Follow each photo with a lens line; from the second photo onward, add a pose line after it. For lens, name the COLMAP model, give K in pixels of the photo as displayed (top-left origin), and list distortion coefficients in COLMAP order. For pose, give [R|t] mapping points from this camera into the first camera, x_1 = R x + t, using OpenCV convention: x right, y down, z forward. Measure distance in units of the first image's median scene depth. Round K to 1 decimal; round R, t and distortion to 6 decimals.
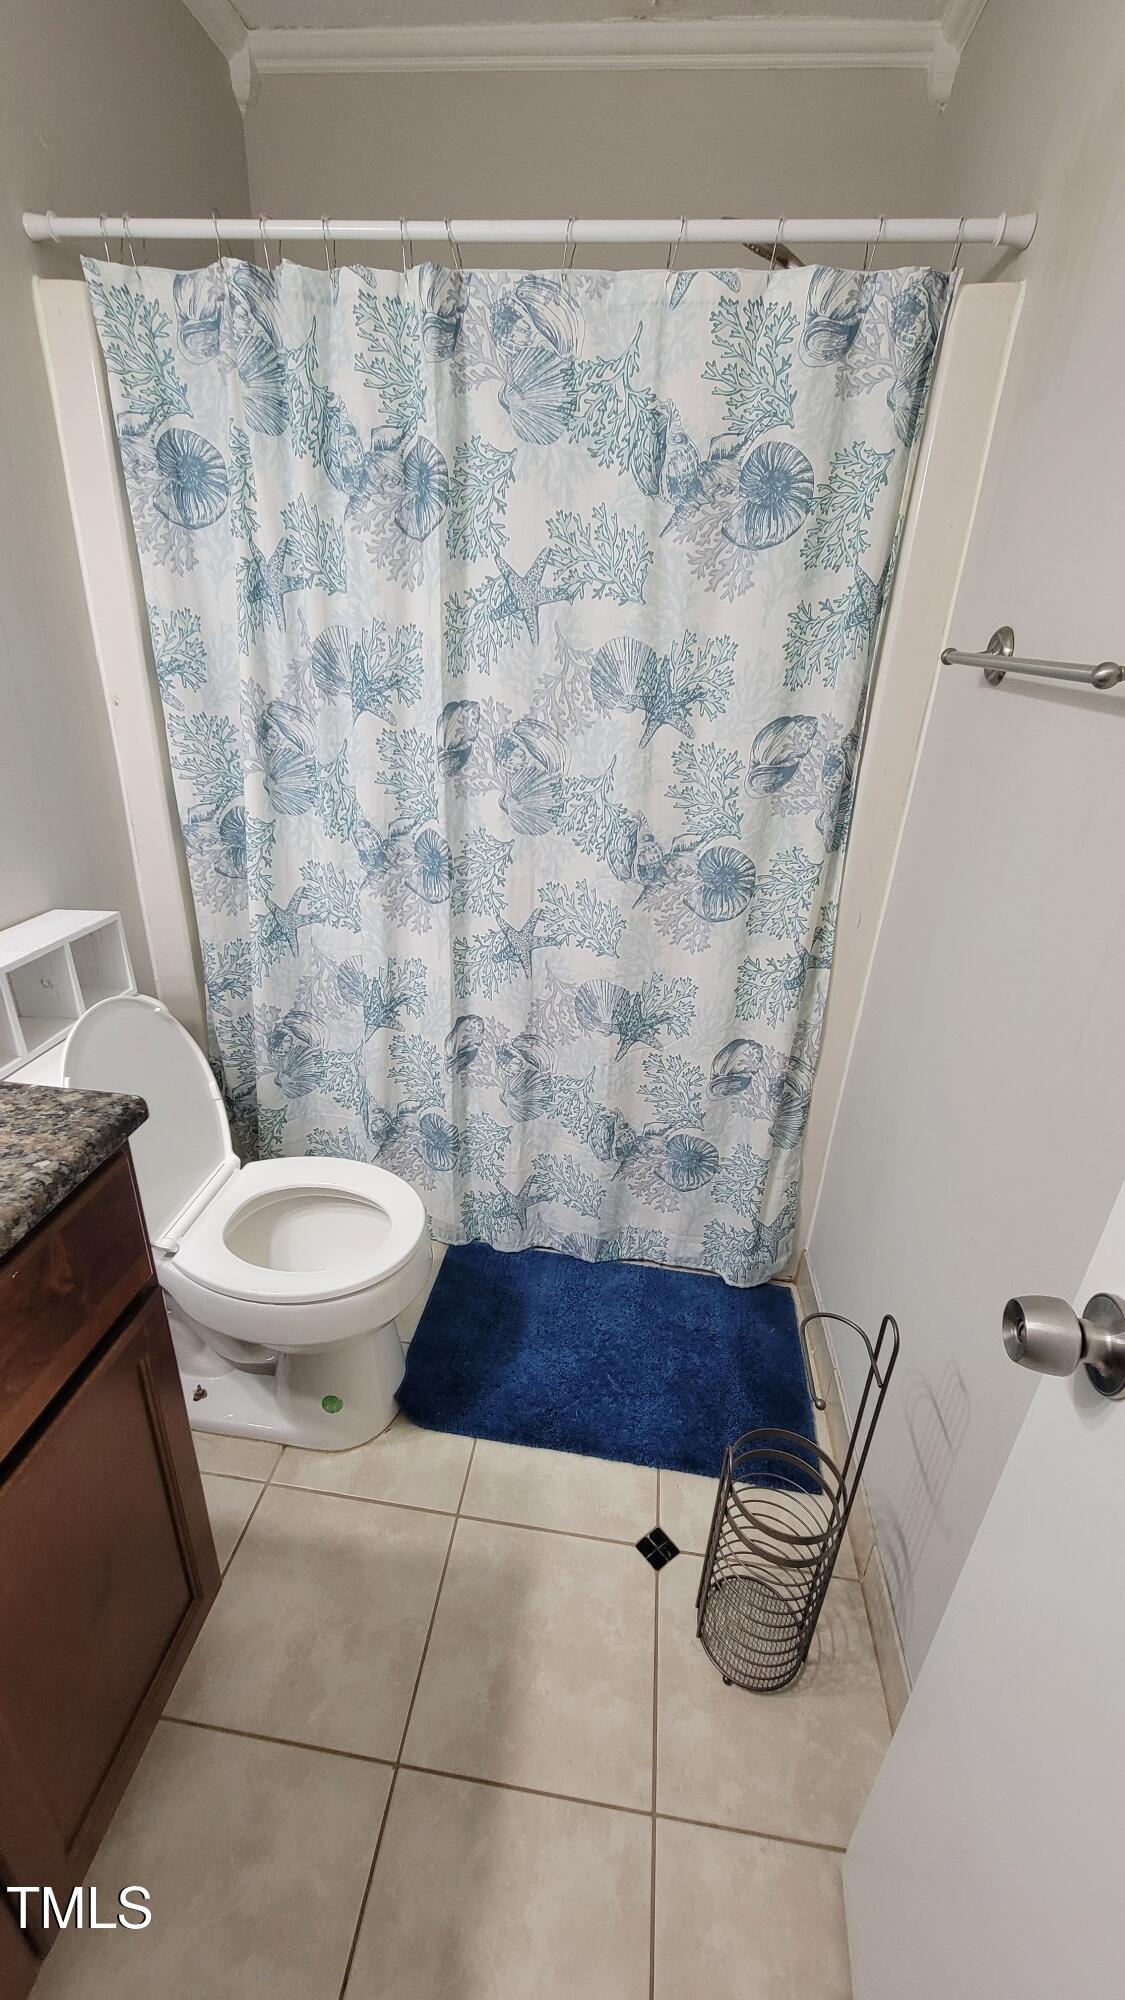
lens RADIAL K [[814.4, 0, 560.9], [0, 814.4, 1002.7], [0, 0, 1]] dist [-0.002046, -0.000064]
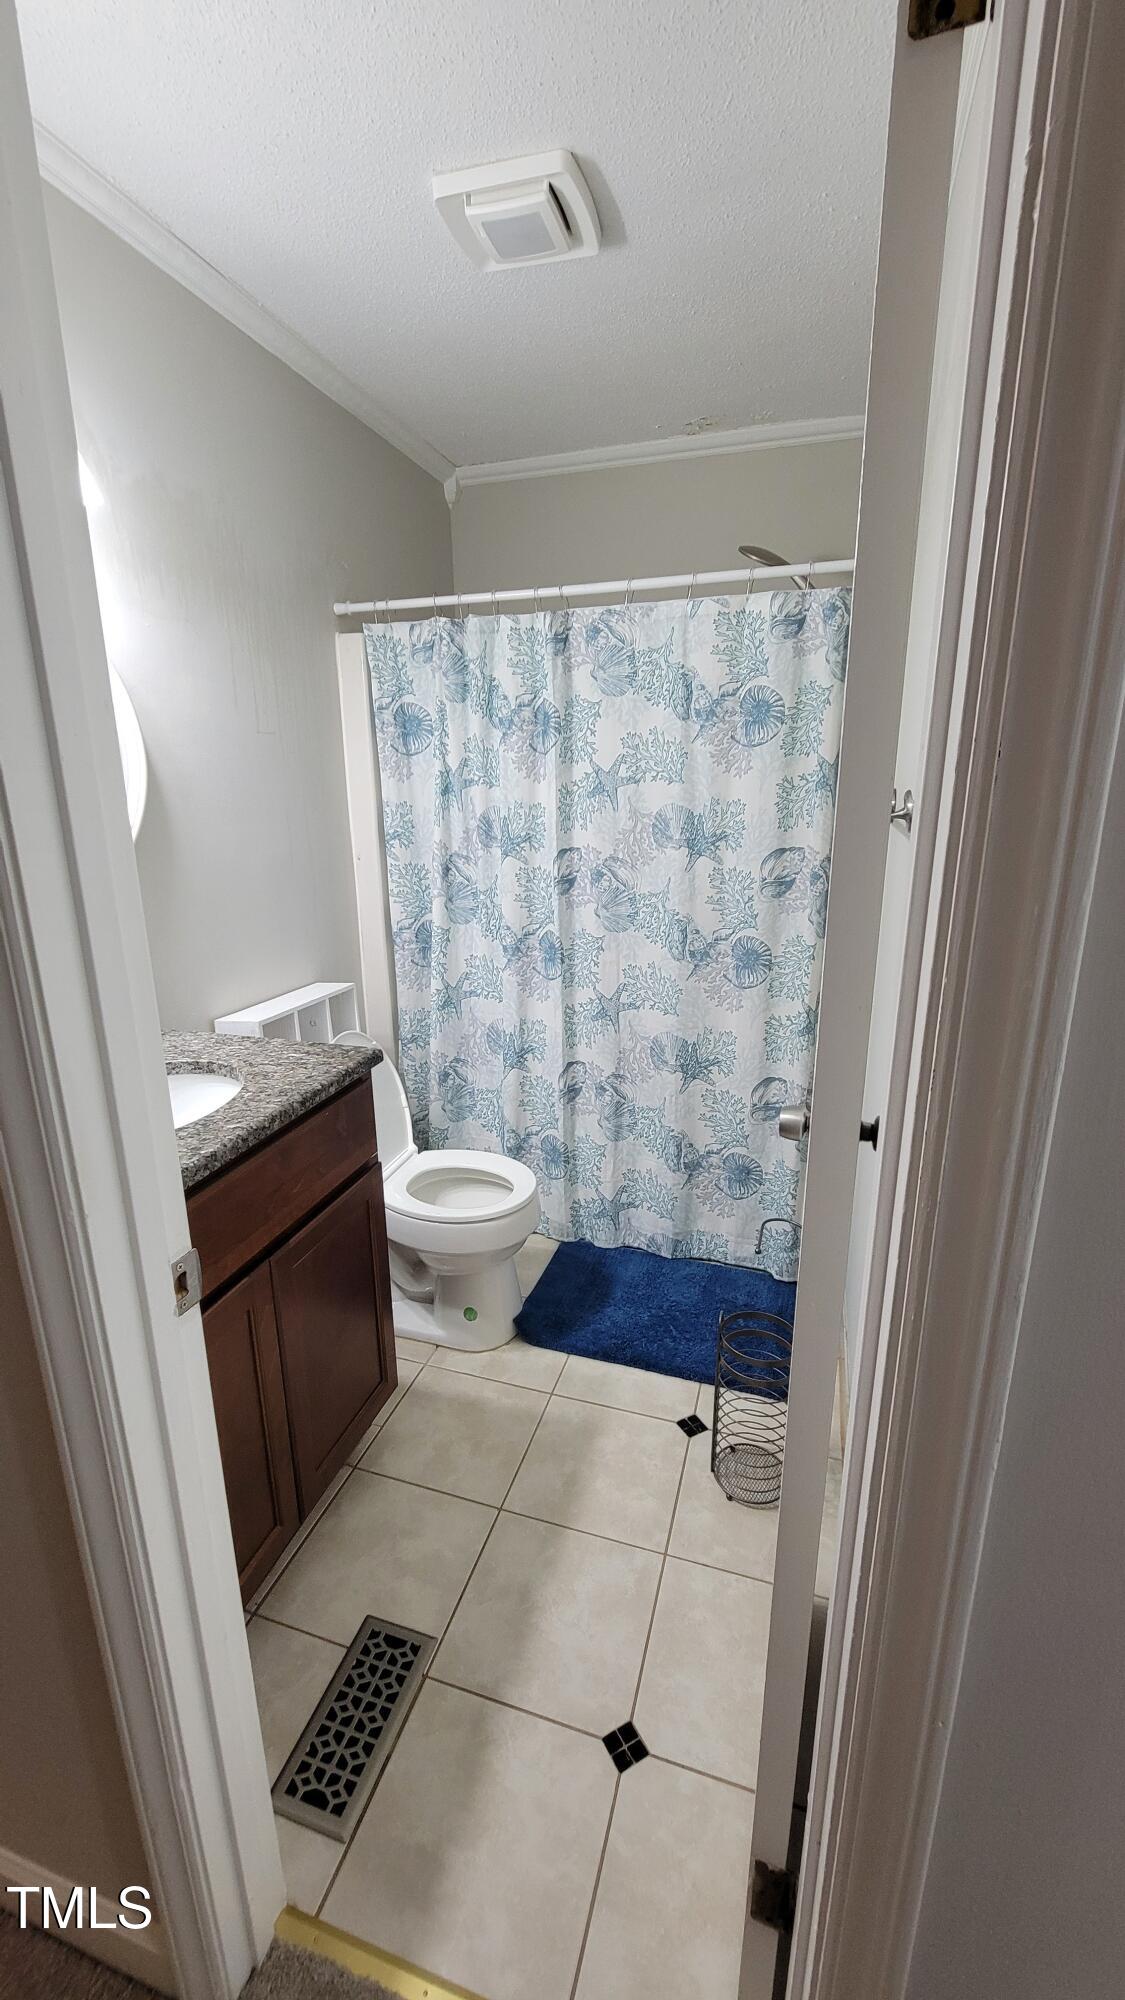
lens RADIAL K [[814.4, 0, 564.4], [0, 814.4, 1001.0], [0, 0, 1]] dist [-0.002046, -0.000064]
pose [[0.982699, -0.009596, -0.184963, 0.156490], [-0.021700, 0.985813, -0.166439, 0.179600], [0.183936, 0.167573, 0.968549, -0.465935]]
